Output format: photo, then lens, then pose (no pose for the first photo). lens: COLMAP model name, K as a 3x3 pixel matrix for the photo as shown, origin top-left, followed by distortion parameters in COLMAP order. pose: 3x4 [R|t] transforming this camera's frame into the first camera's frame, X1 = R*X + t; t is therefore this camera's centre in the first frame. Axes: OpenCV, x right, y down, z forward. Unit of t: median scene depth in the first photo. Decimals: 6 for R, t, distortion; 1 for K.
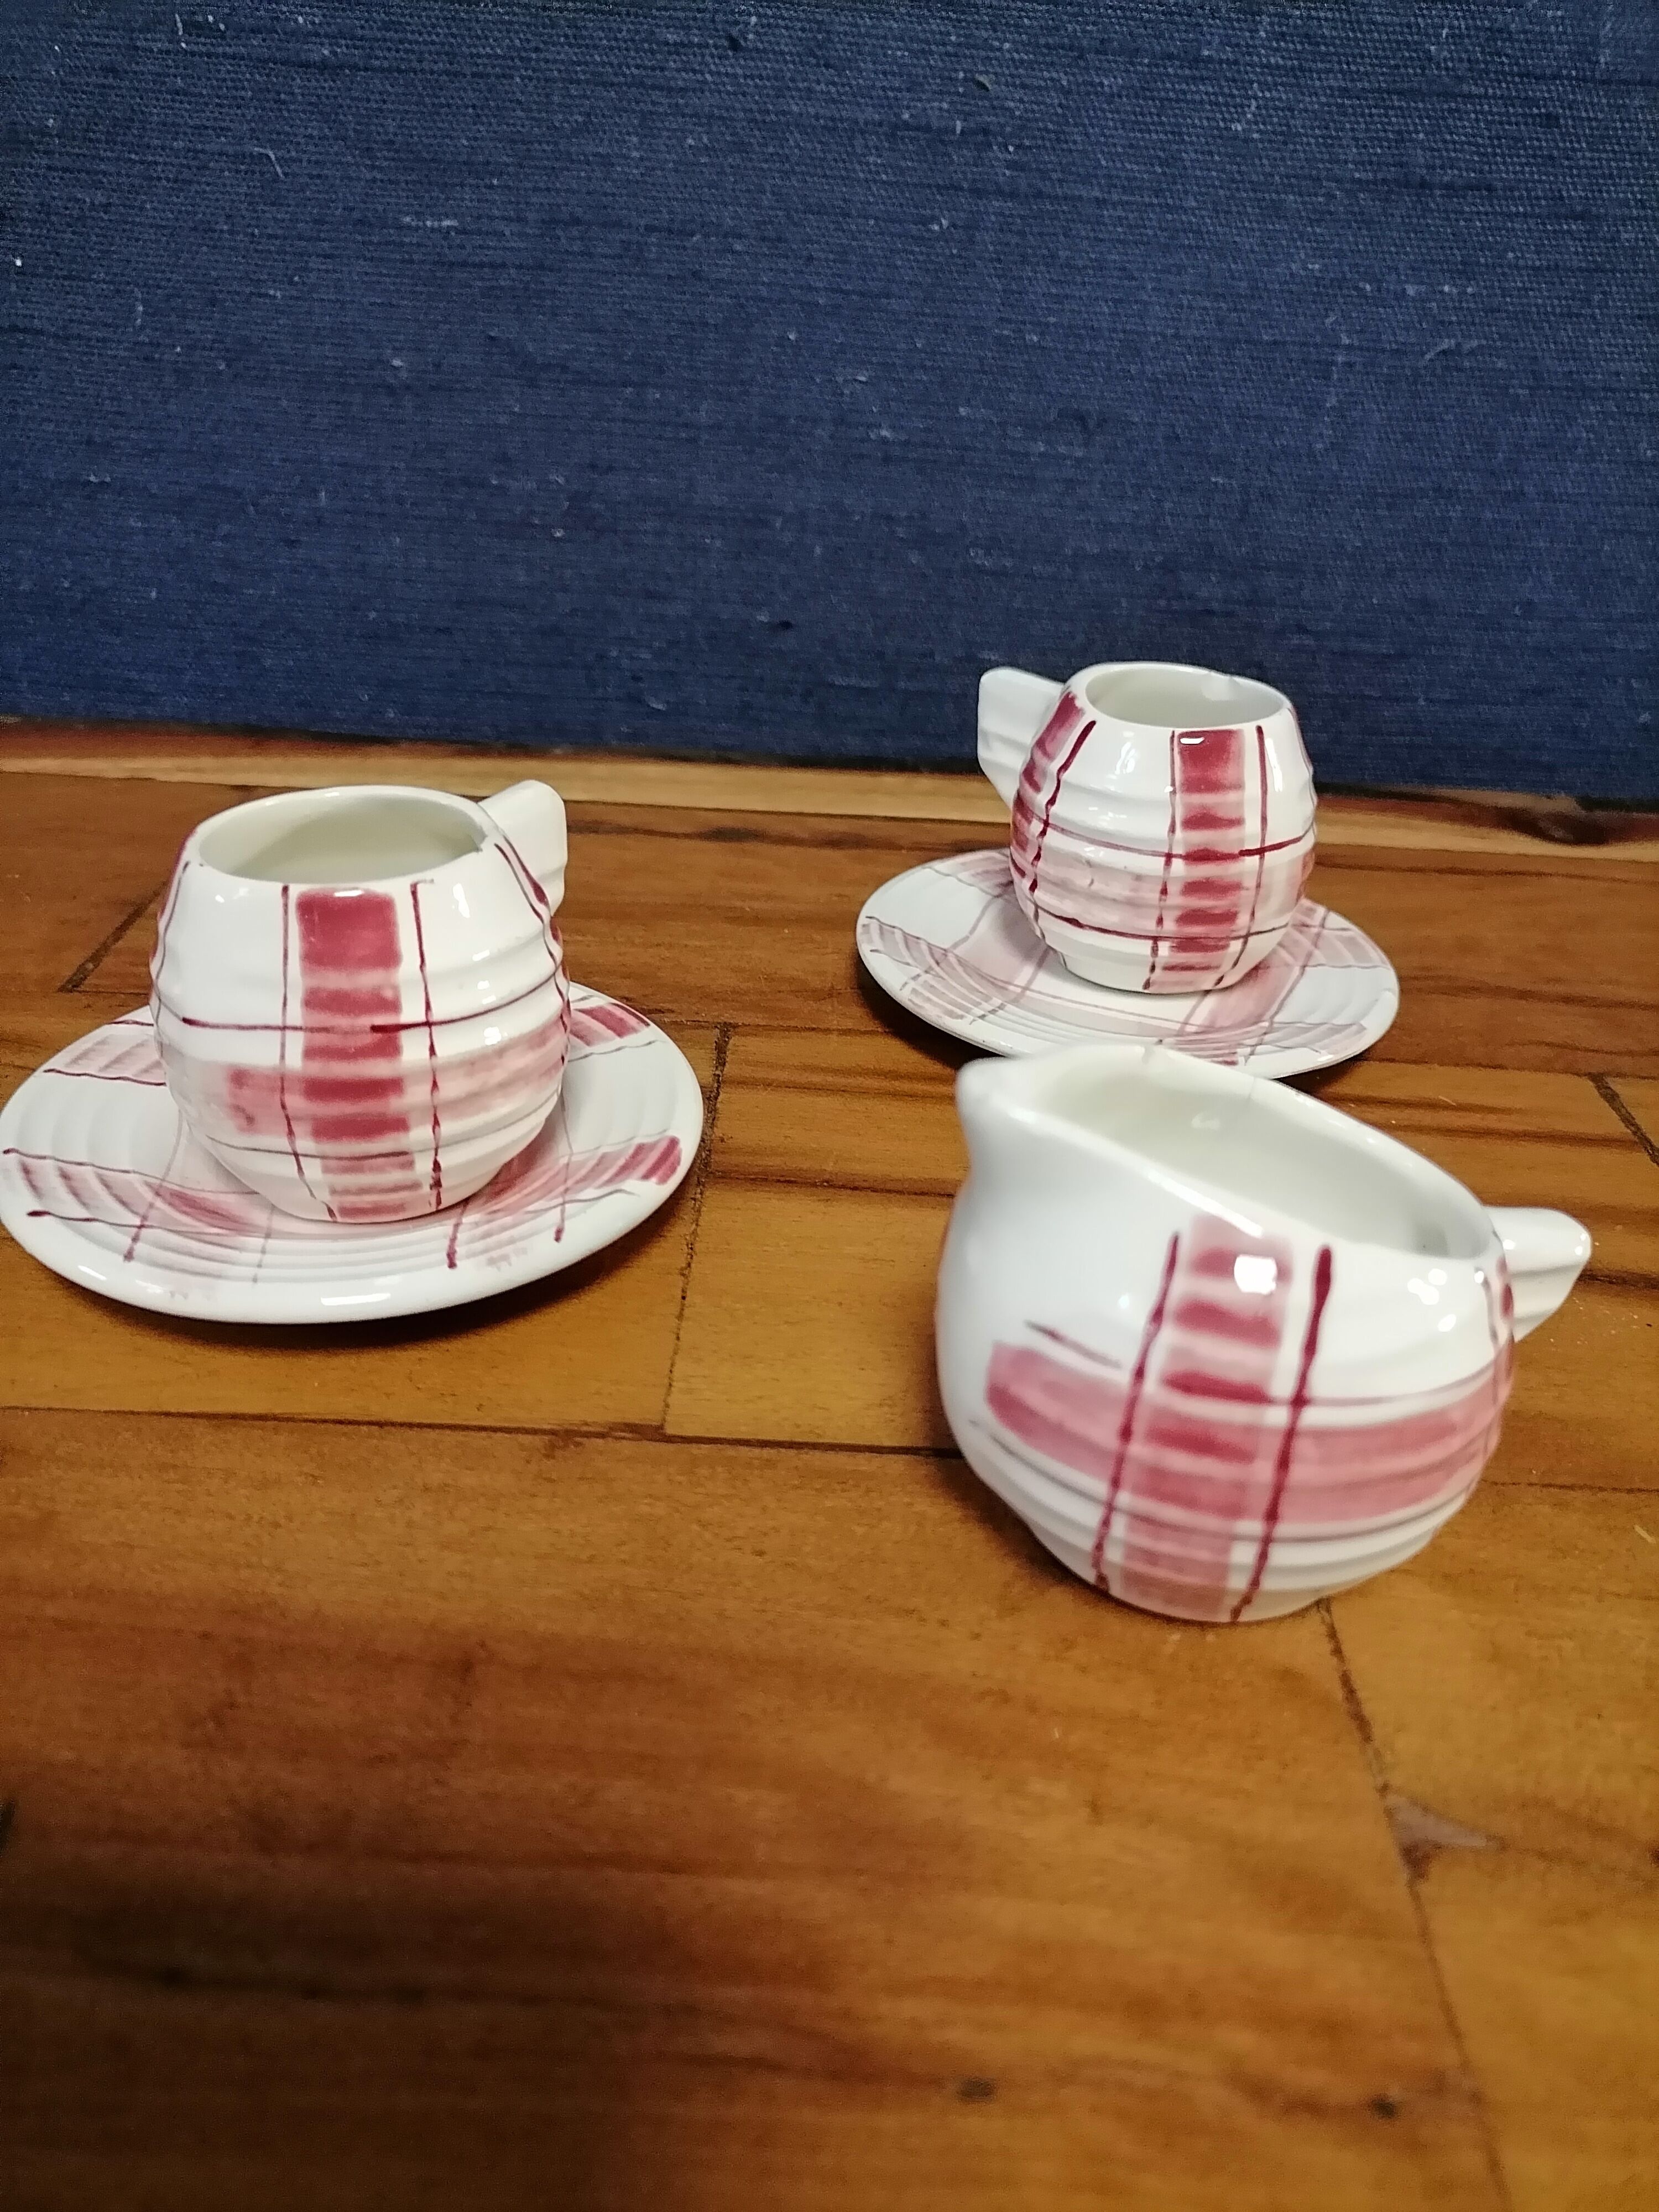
lens RADIAL K [[1716.0, 0, 829.5], [0, 1716.0, 1106.0], [0, 0, 1]] dist [0.030100, -0.035682]
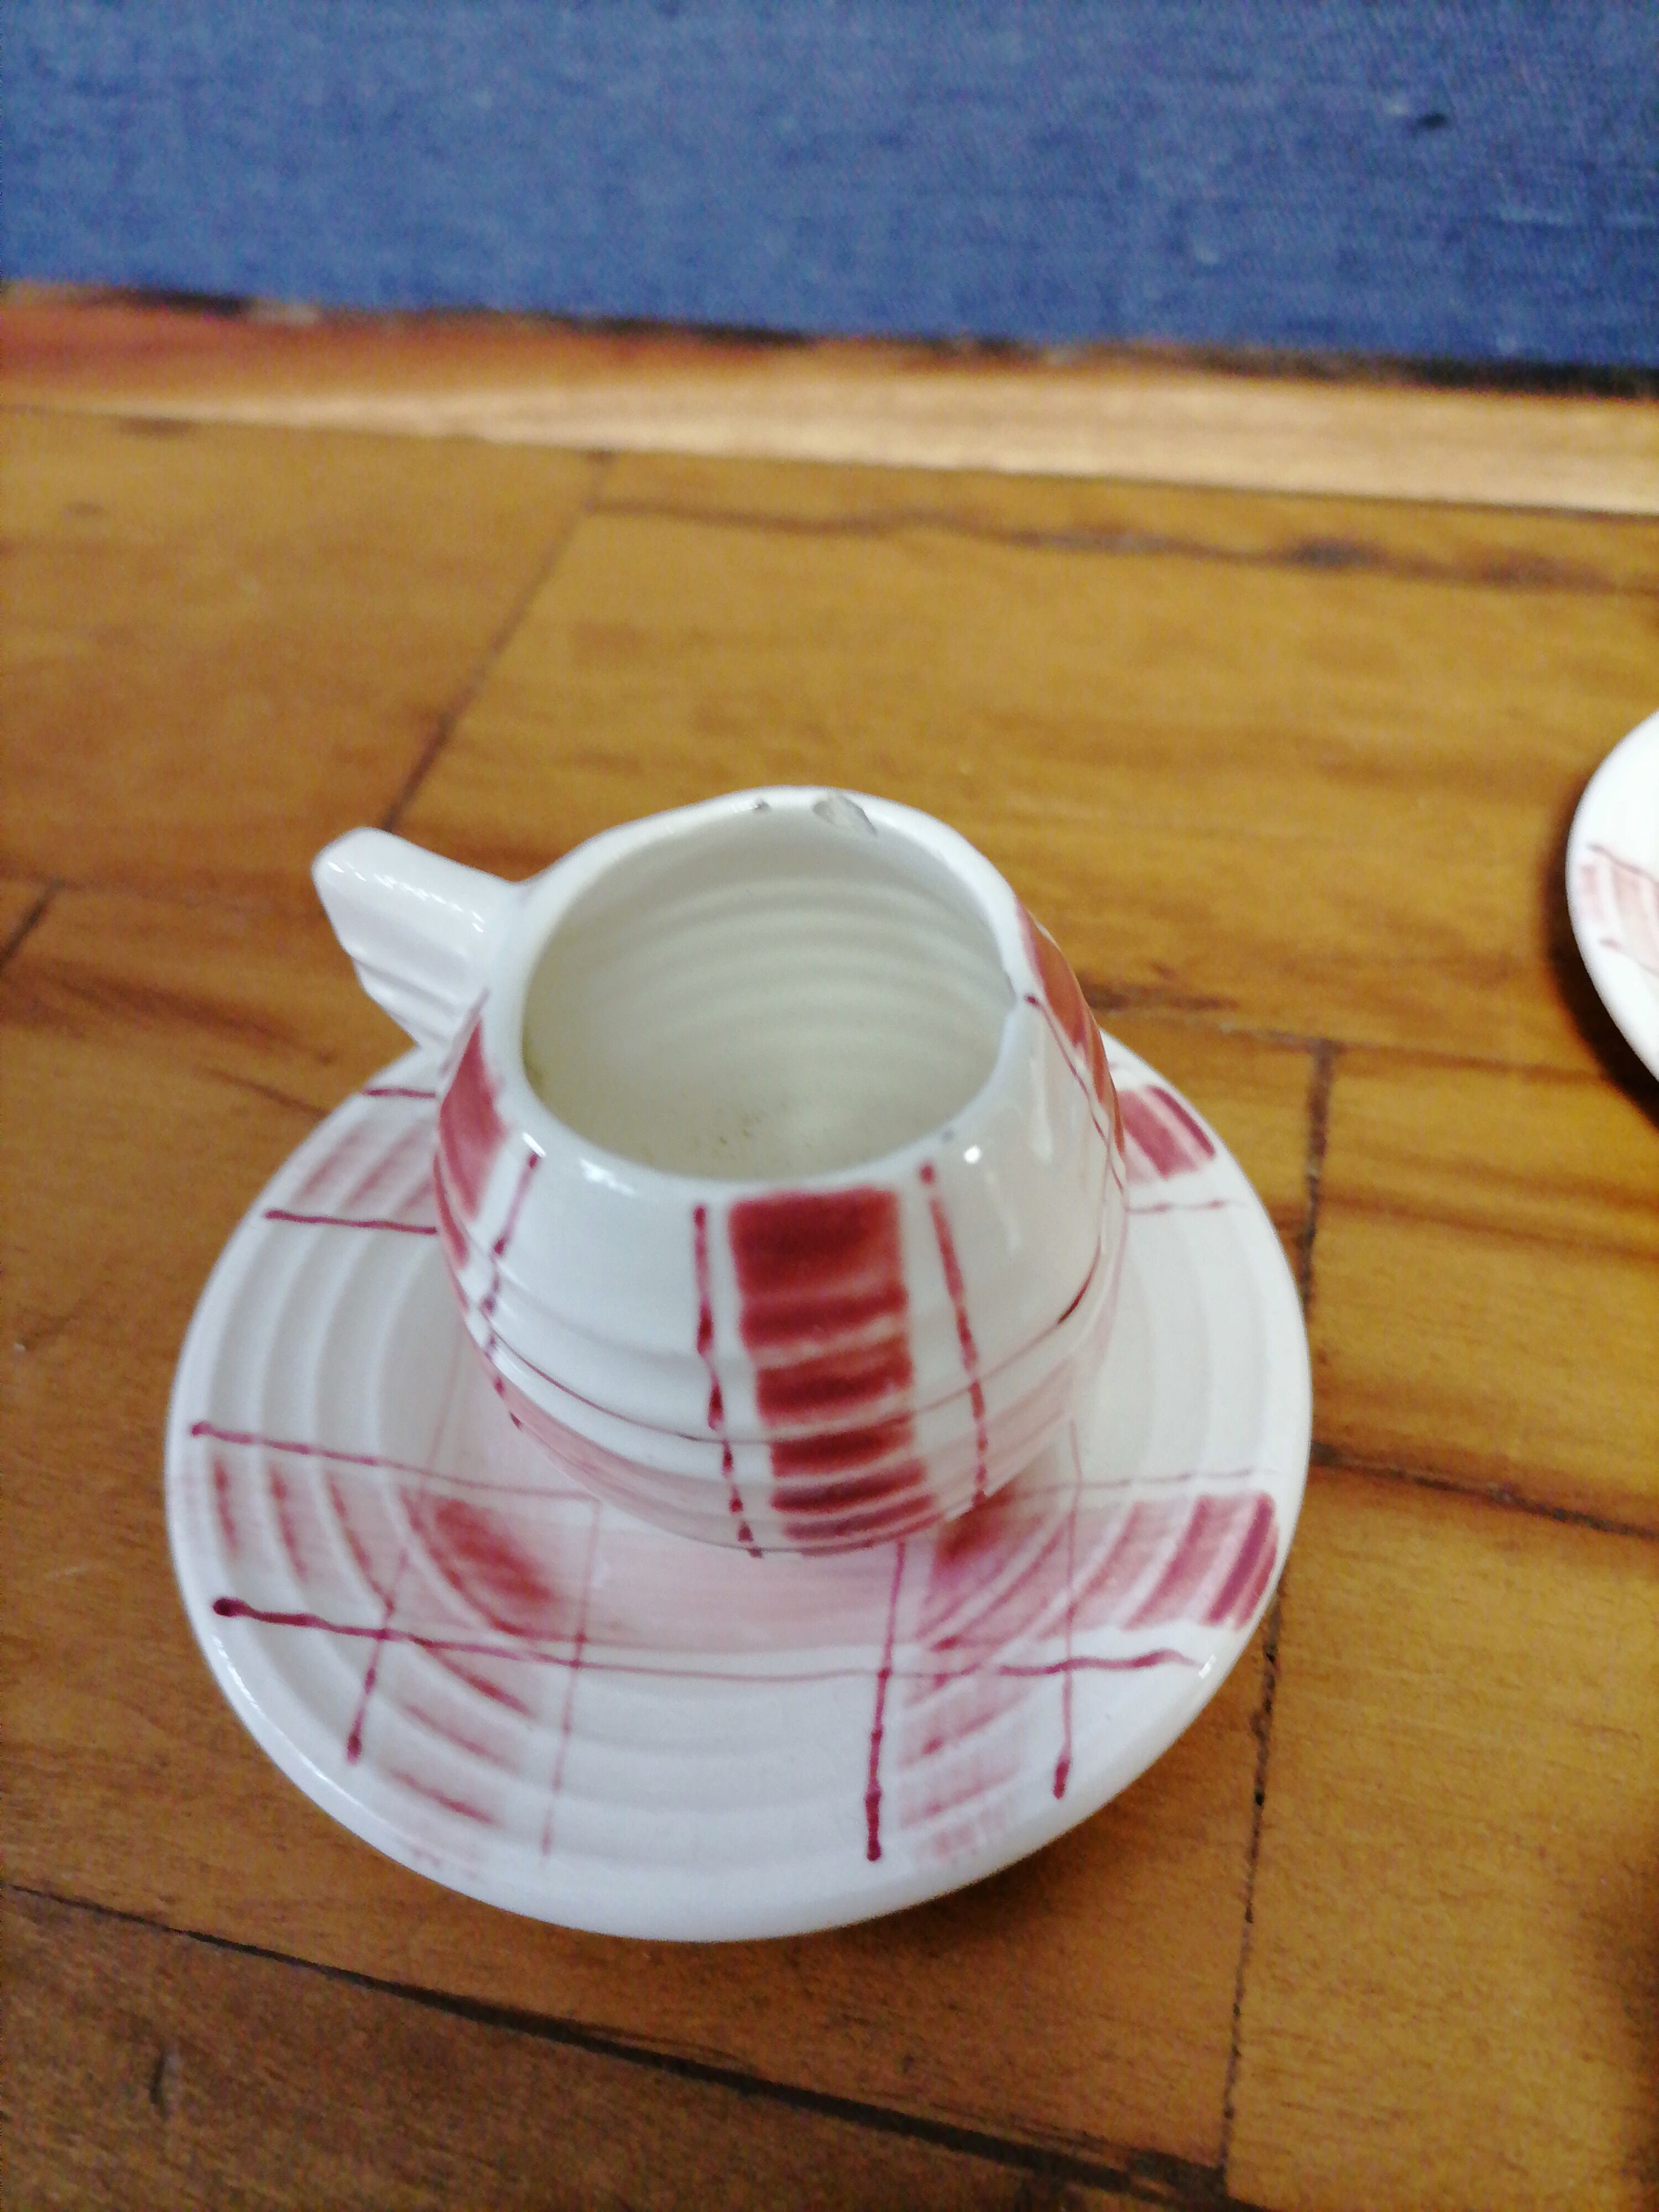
lens RADIAL K [[1754.3, 0, 829.5], [0, 1754.3, 1106.0], [0, 0, 1]] dist [-0.019361, 0.012102]
pose [[0.969675, 0.100289, -0.222873, -0.066097], [-0.017980, 0.938729, 0.344186, -0.173114], [0.243735, -0.329742, 0.912066, 0.283608]]
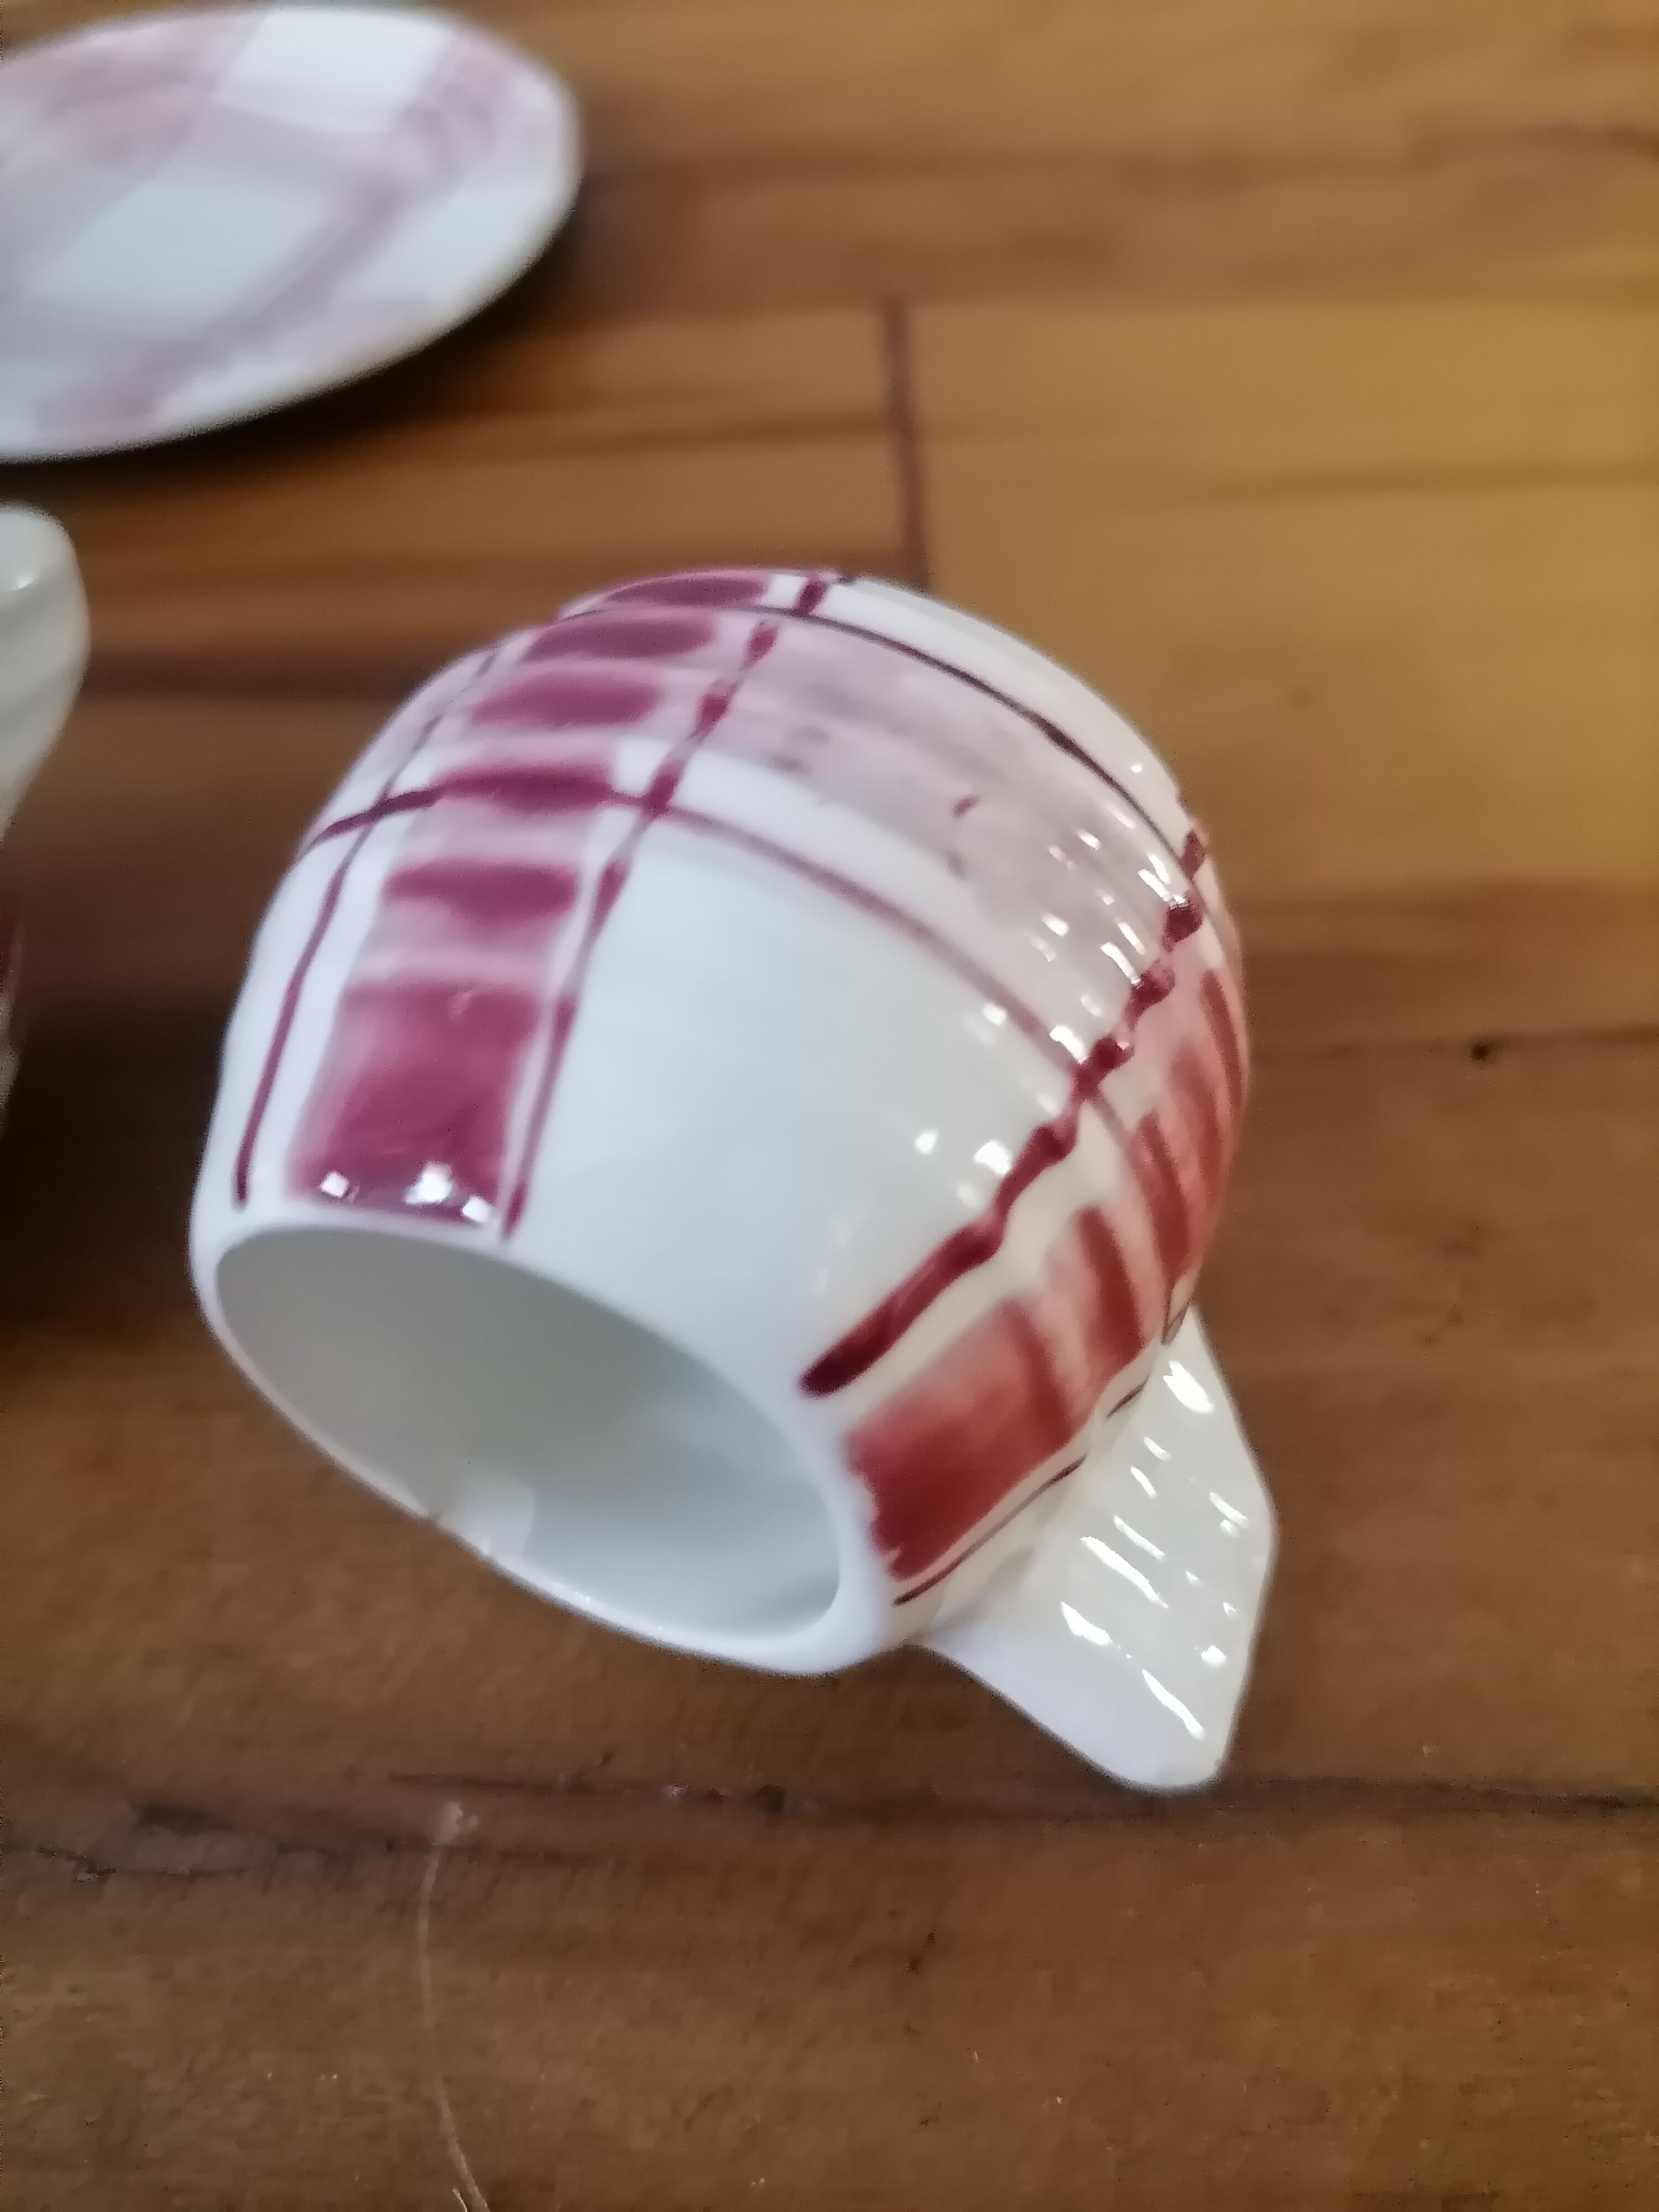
lens RADIAL K [[1716.0, 0, 829.5], [0, 1716.0, 1106.0], [0, 0, 1]] dist [0.030100, -0.035682]
pose [[-0.916709, -0.165238, 0.363787, 0.047620], [0.227761, -0.964174, 0.135991, -0.152178], [0.328283, 0.207520, 0.921502, 0.534993]]
